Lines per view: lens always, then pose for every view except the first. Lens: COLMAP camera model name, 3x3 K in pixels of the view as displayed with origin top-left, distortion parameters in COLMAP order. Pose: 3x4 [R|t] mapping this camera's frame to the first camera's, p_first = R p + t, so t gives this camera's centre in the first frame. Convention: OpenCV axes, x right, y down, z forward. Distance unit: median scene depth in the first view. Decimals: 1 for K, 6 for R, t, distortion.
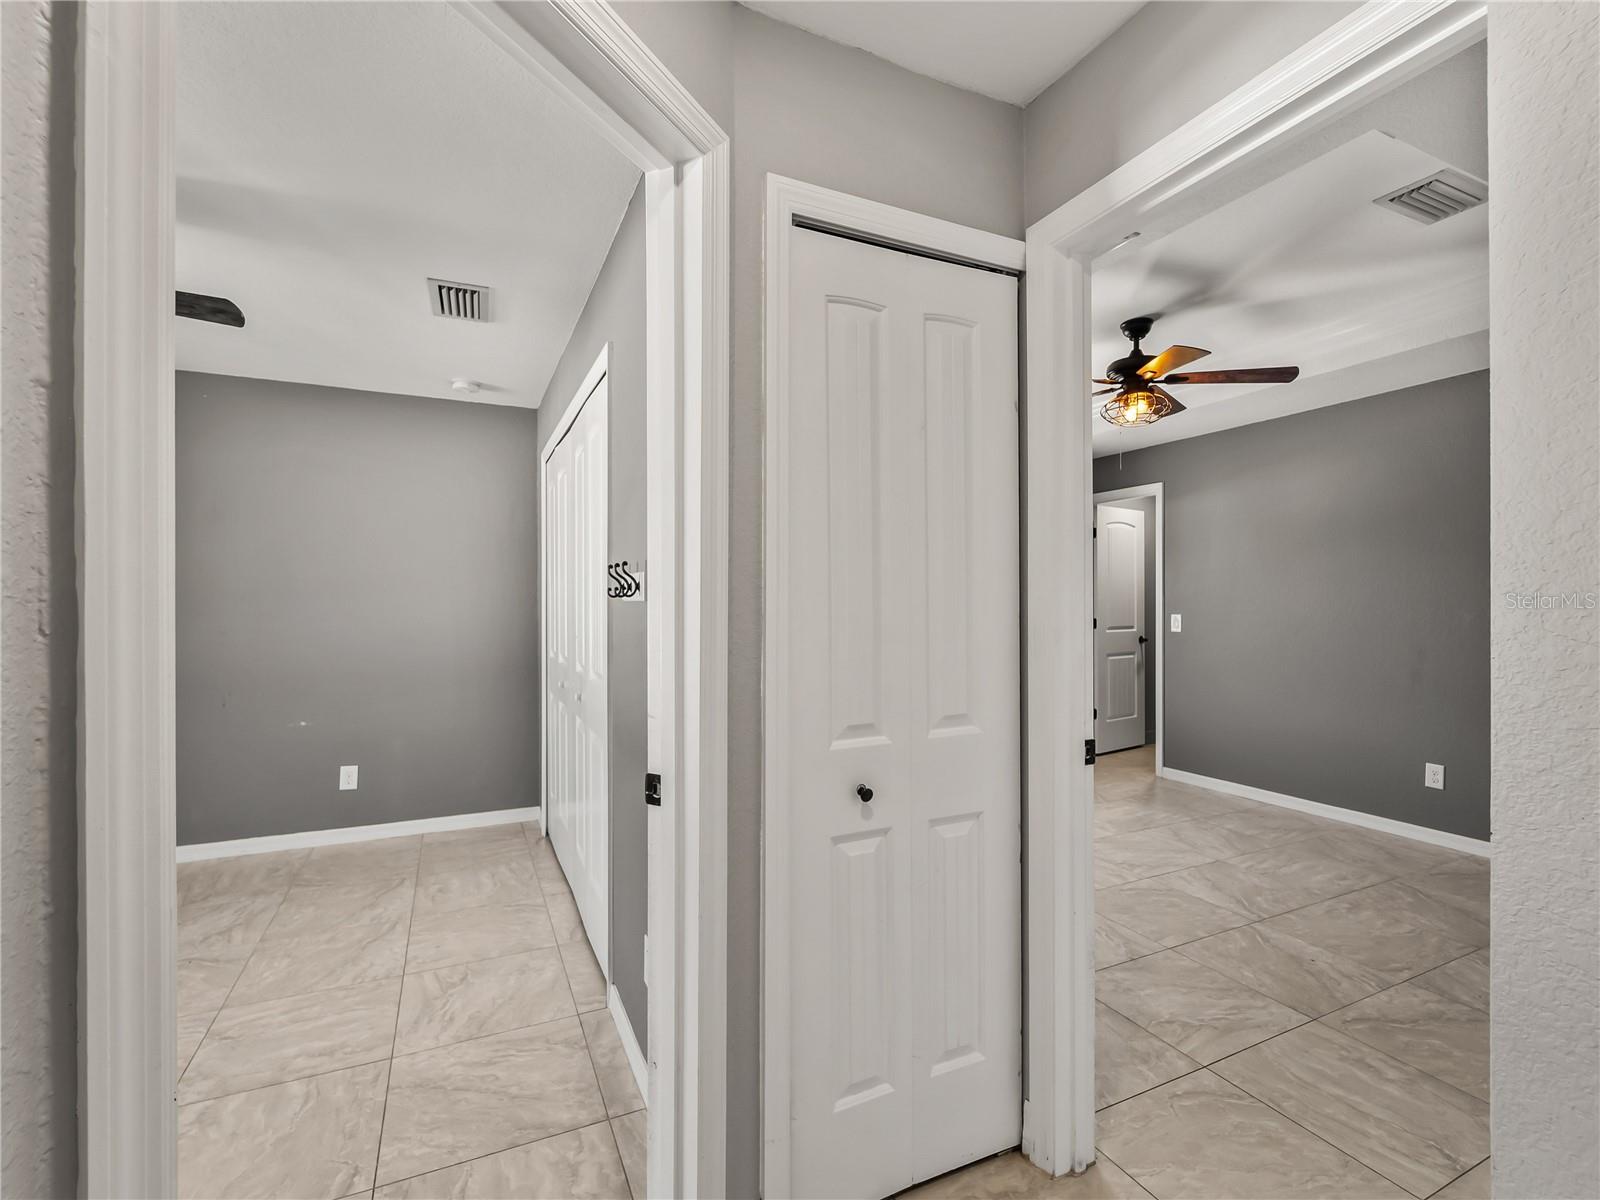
lens RADIAL K [[735.5, 0, 802.4], [0, 735.5, 604.8], [0, 0, 1]] dist [0.001435, -0.003355]
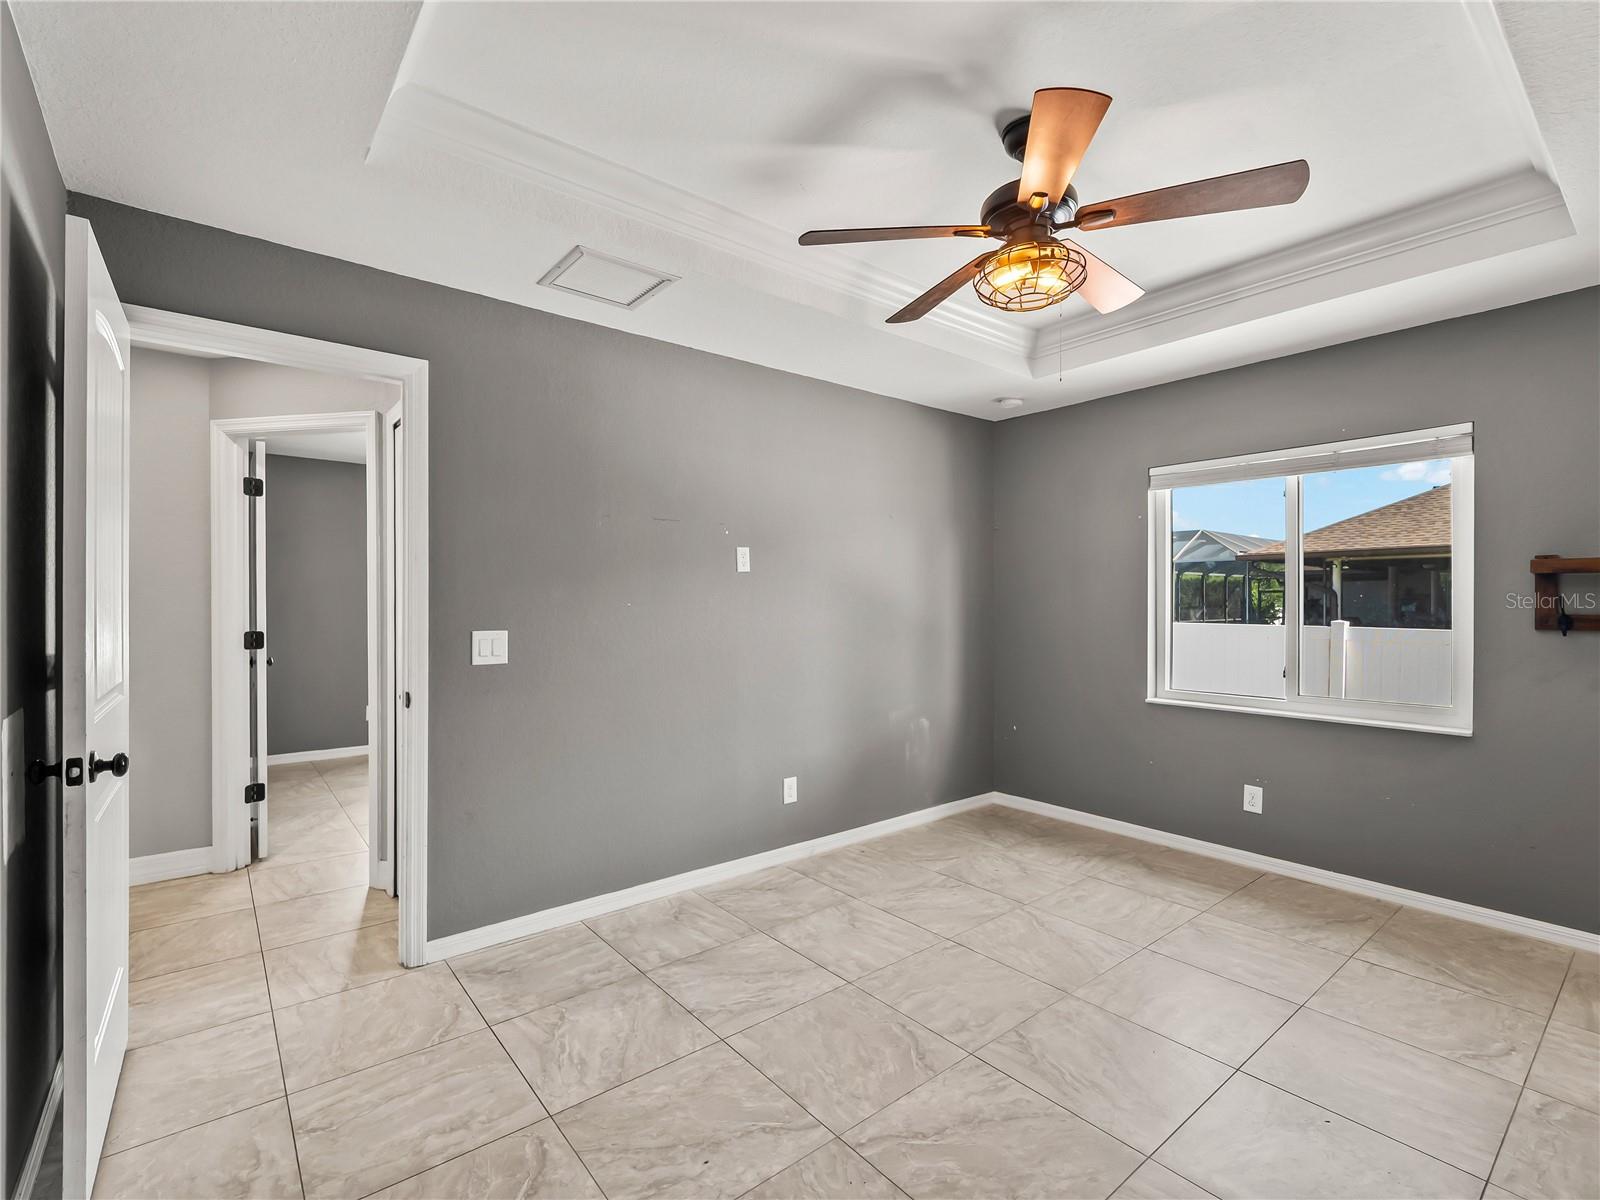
lens RADIAL K [[735.5, 0, 798.8], [0, 735.5, 607.6], [0, 0, 1]] dist [0.001435, -0.003355]
pose [[0.227515, 0.006972, -0.973750, 1.032631], [-0.002280, 0.999975, 0.006627, -0.005402], [0.973772, 0.000713, 0.227525, 0.719247]]
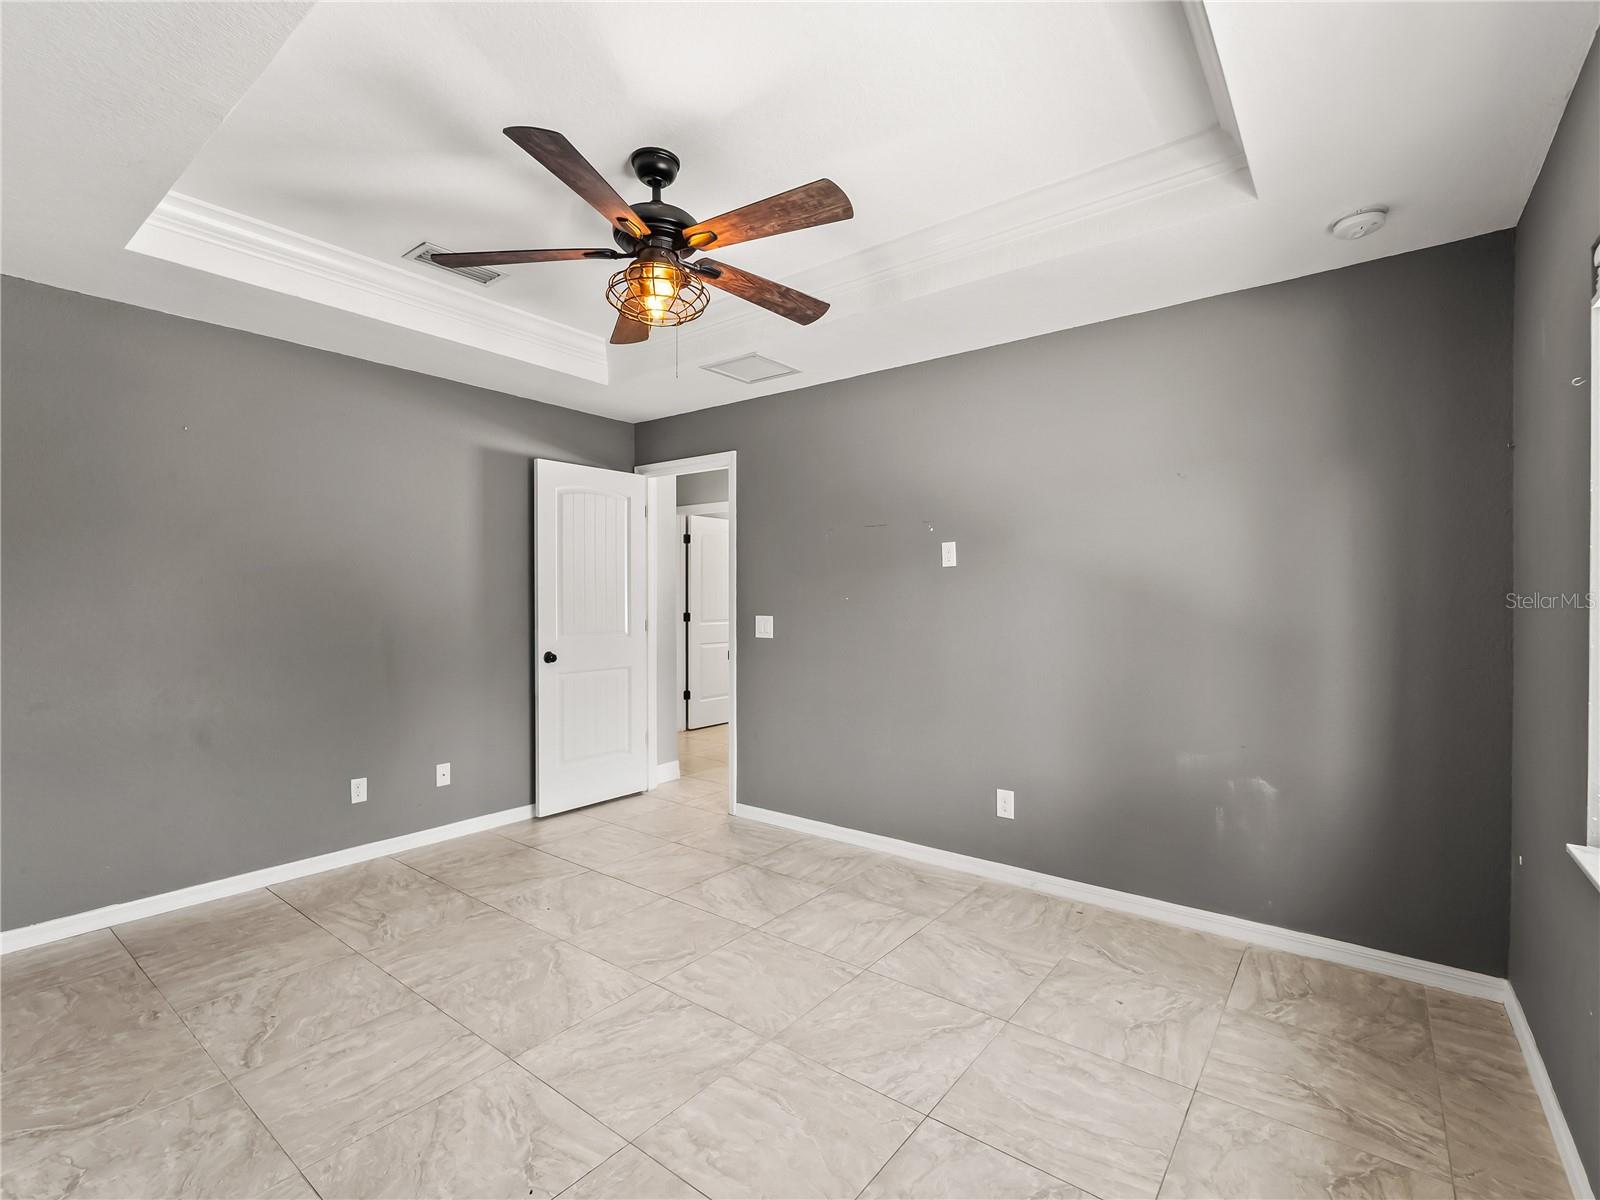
lens RADIAL K [[735.5, 0, 802.4], [0, 735.5, 597.0], [0, 0, 1]] dist [0.001435, -0.003355]
pose [[-0.893066, 0.000332, -0.449926, 0.662615], [-0.001686, 0.999990, 0.004083, -0.009461], [0.449923, 0.004405, -0.893057, 1.706286]]
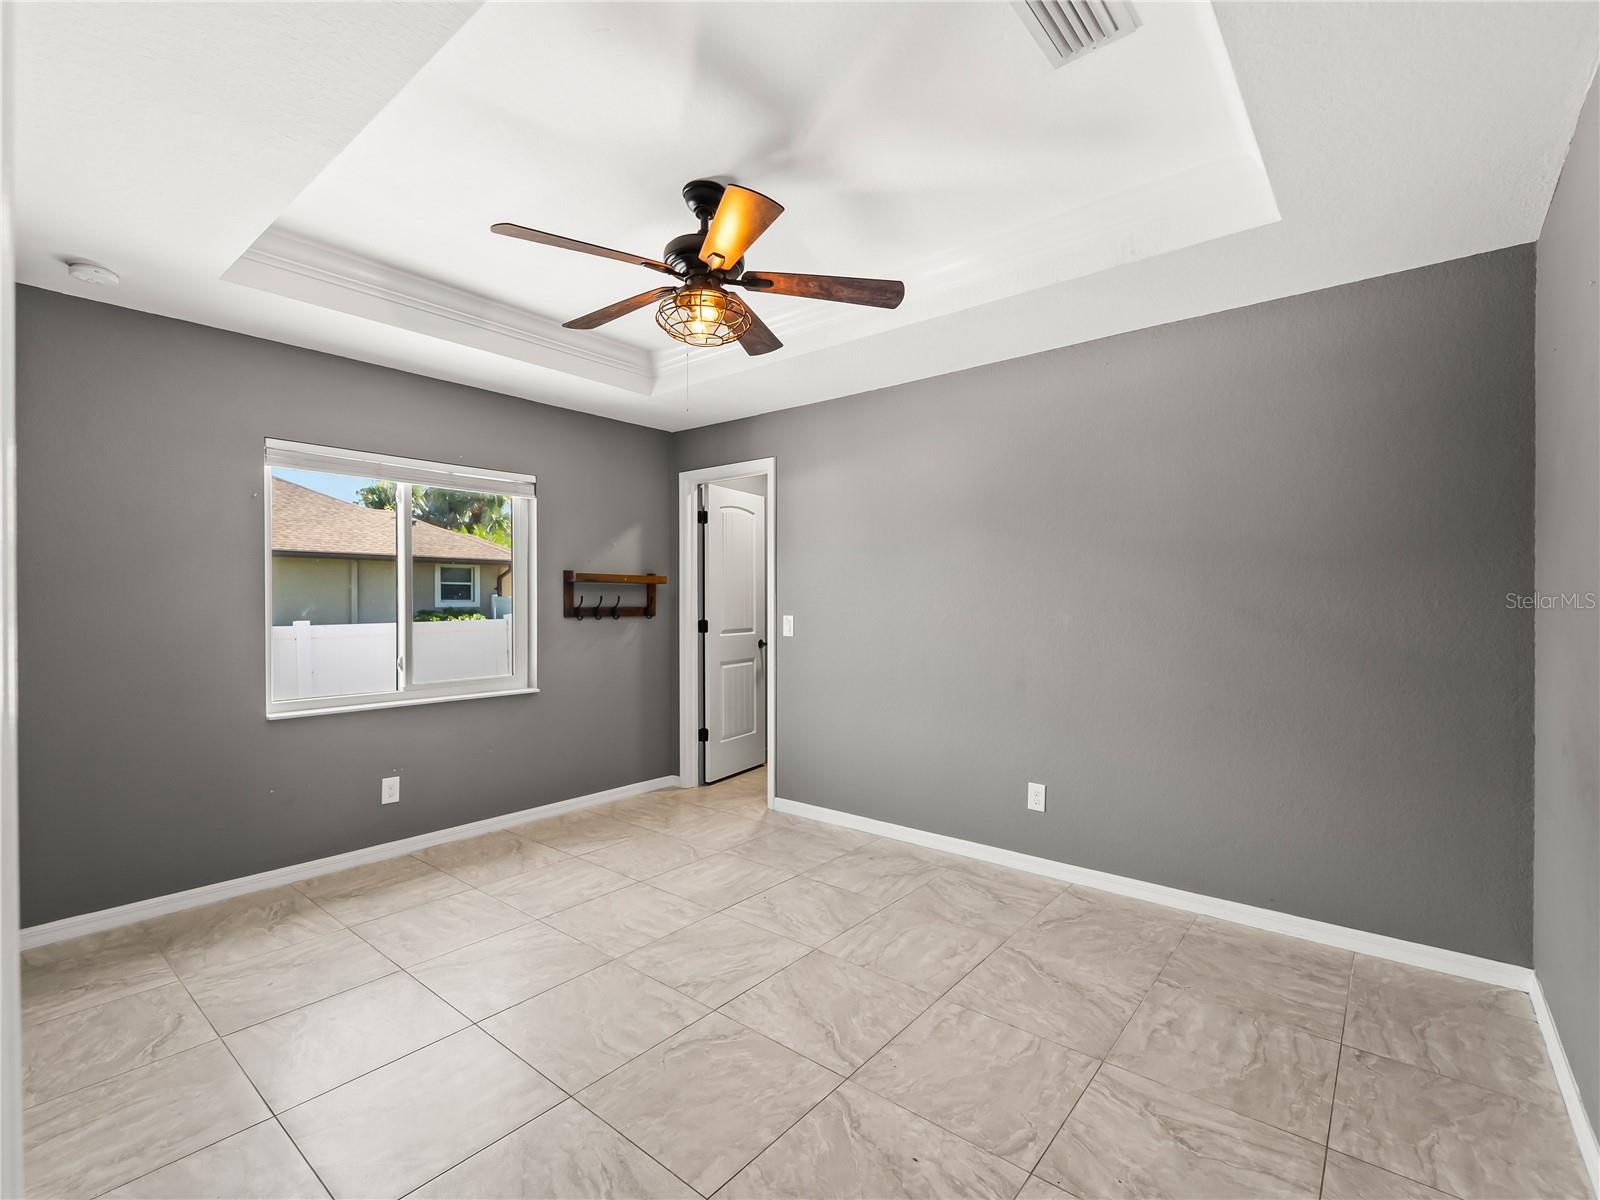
lens RADIAL K [[735.5, 0, 799.7], [0, 735.5, 610.6], [0, 0, 1]] dist [0.001435, -0.003355]
pose [[0.907599, -0.004908, 0.419810, 0.258523], [0.000326, 0.999940, 0.010983, -0.002875], [-0.419839, -0.009832, 0.907546, 0.357500]]
